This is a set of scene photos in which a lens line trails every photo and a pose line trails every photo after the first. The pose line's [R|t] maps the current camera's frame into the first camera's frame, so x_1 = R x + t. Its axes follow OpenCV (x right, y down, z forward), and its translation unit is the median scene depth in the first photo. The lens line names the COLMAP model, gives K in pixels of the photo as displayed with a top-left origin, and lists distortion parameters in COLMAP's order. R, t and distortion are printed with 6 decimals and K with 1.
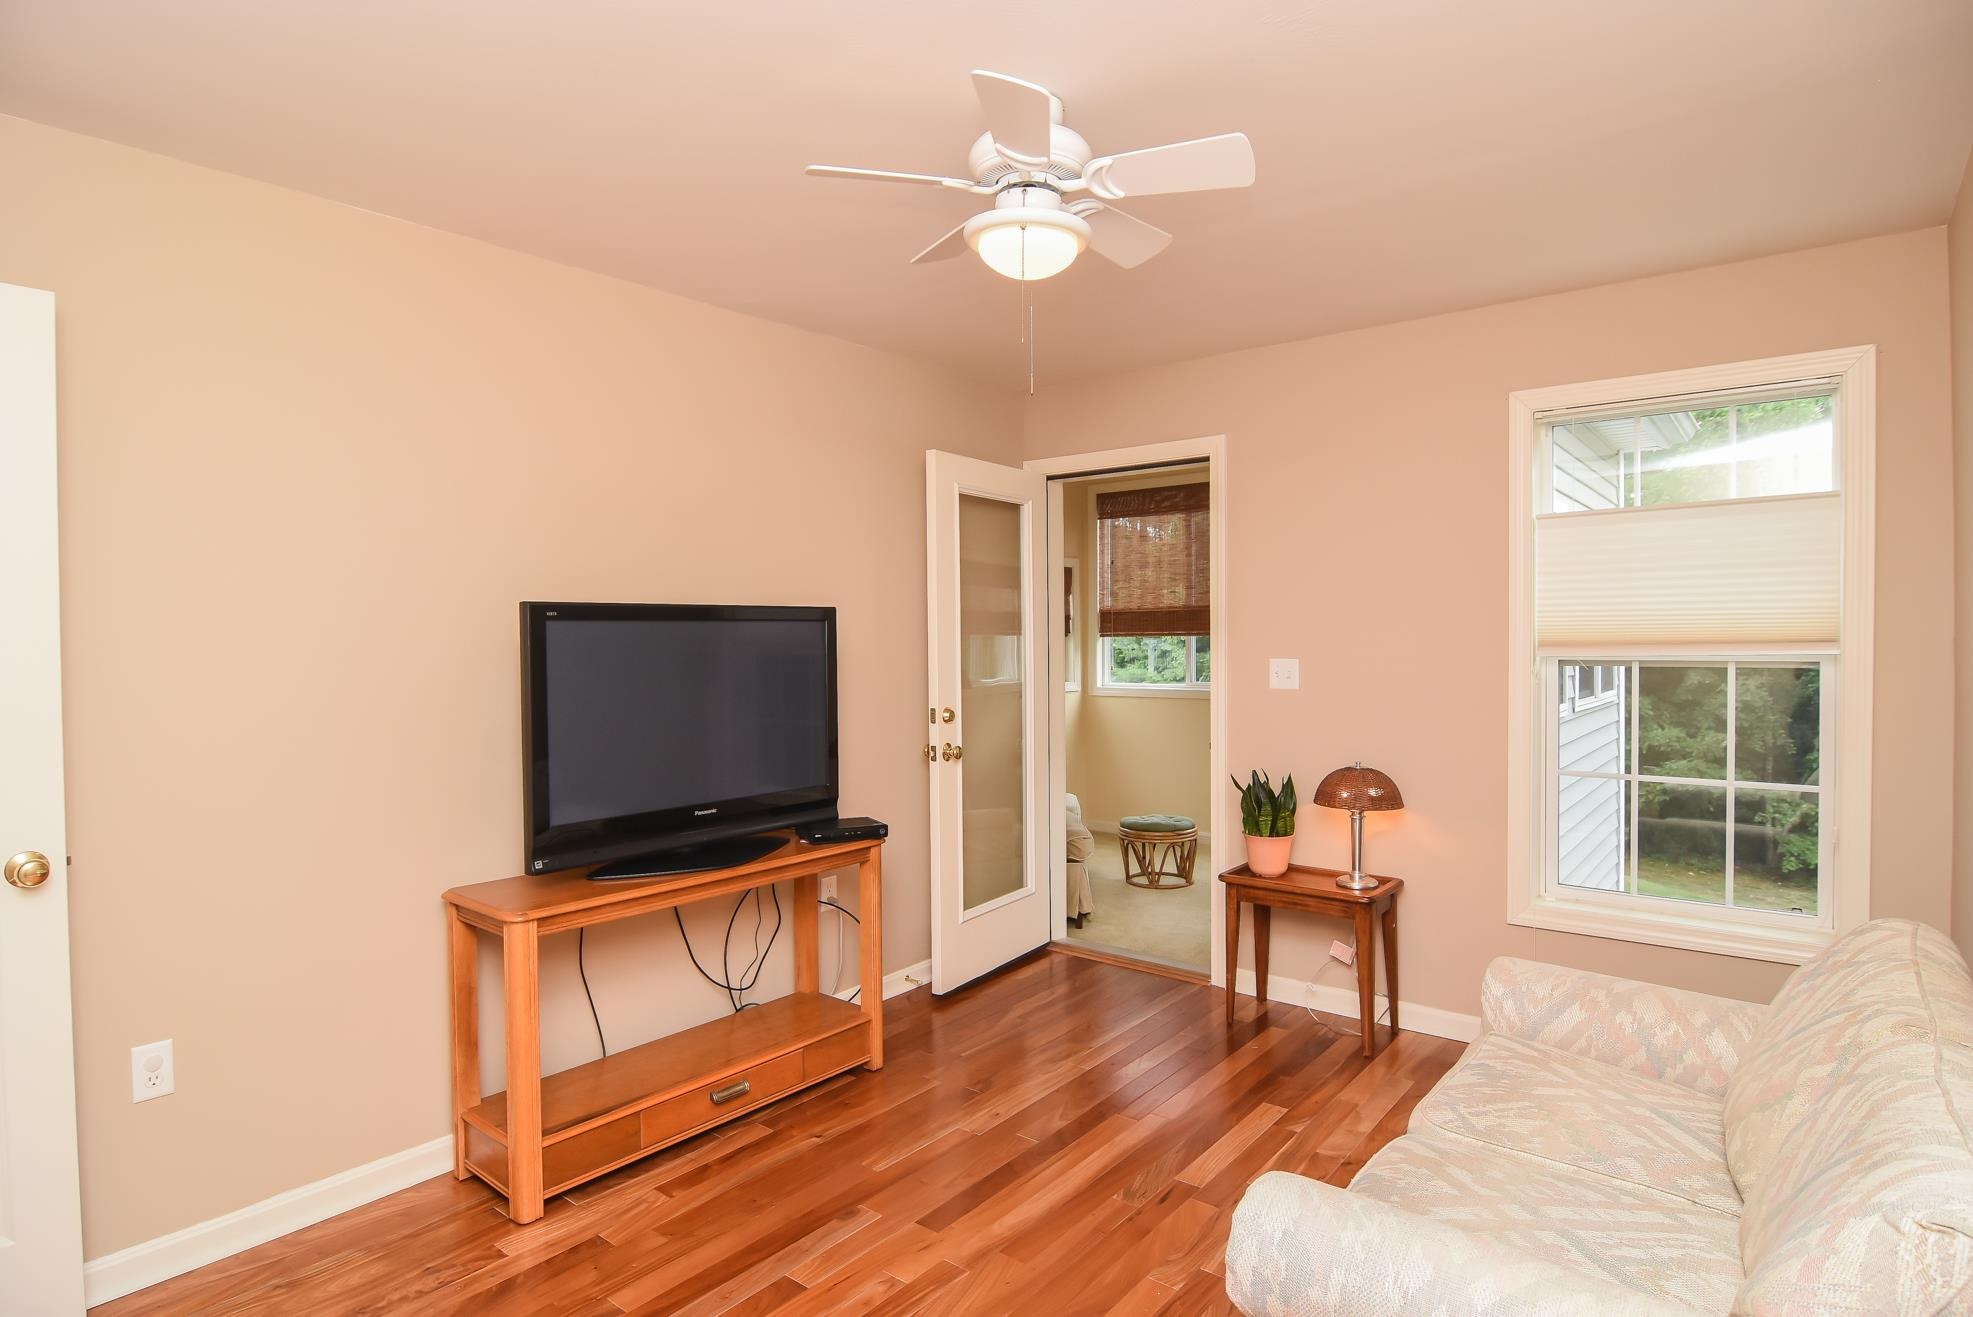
lens RADIAL K [[1055.3, 0, 986.6], [0, 1055.3, 655.5], [0, 0, 1]] dist [-0.014527, -0.001855]
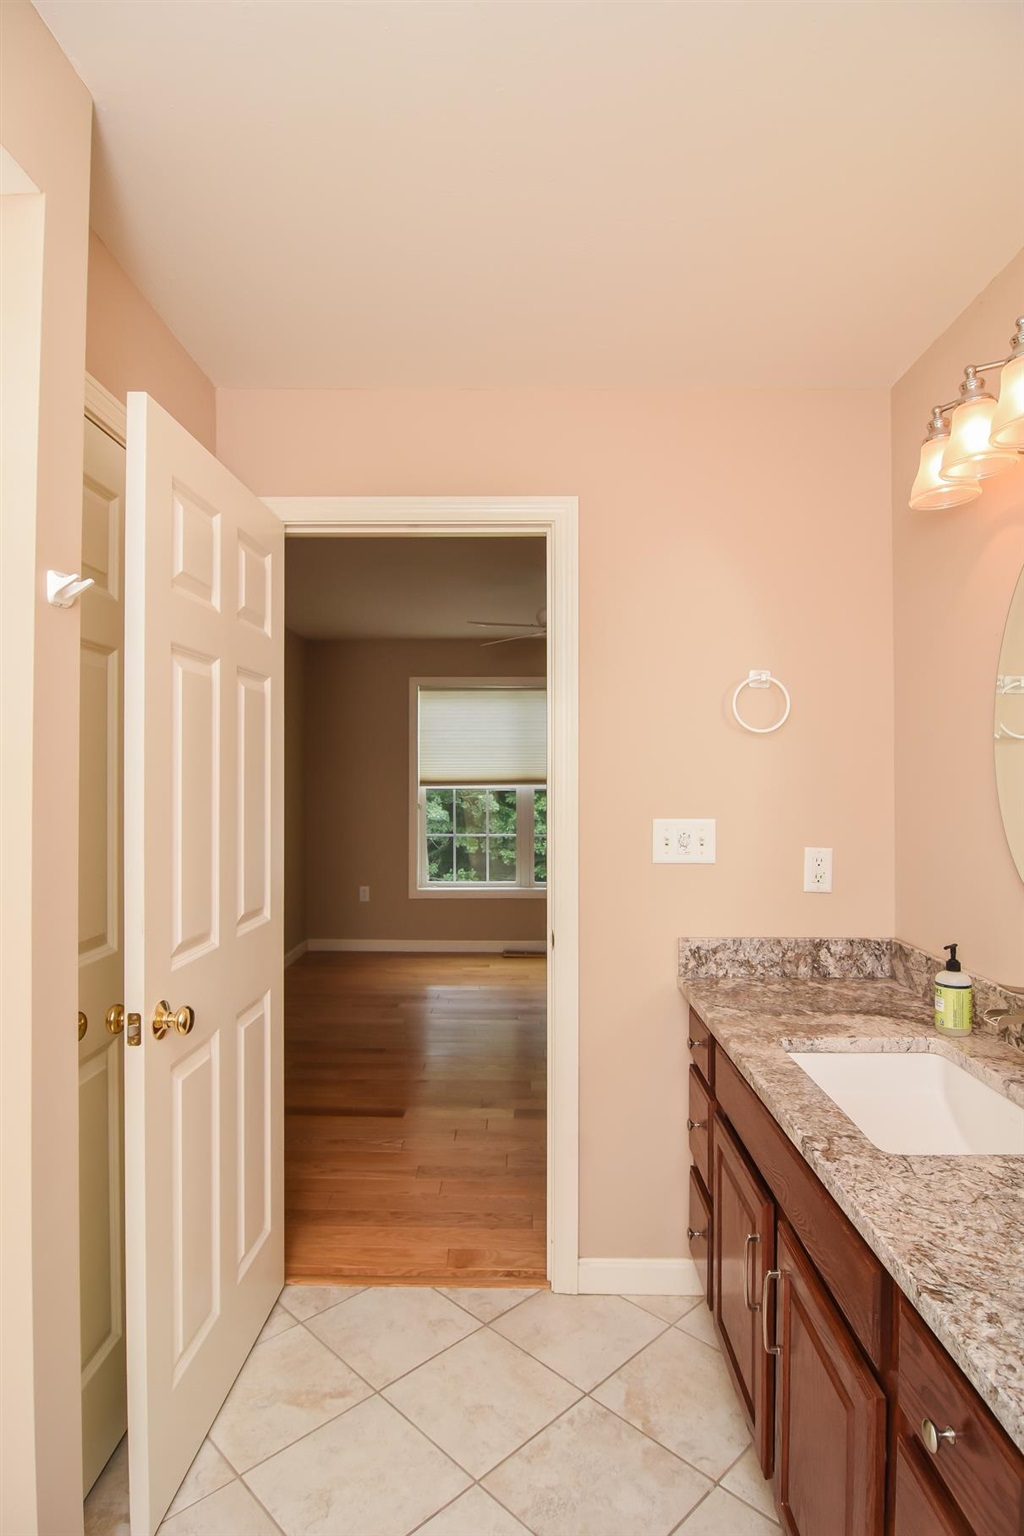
lens RADIAL K [[821.6, 0, 508.6], [0, 821.6, 781.8], [0, 0, 1]] dist [-0.014527, -0.001855]
pose [[0.801376, 0.015287, 0.597966, -0.136436], [-0.001555, 0.999723, -0.023475, -0.009141], [-0.598159, 0.017882, 0.801178, 0.604886]]
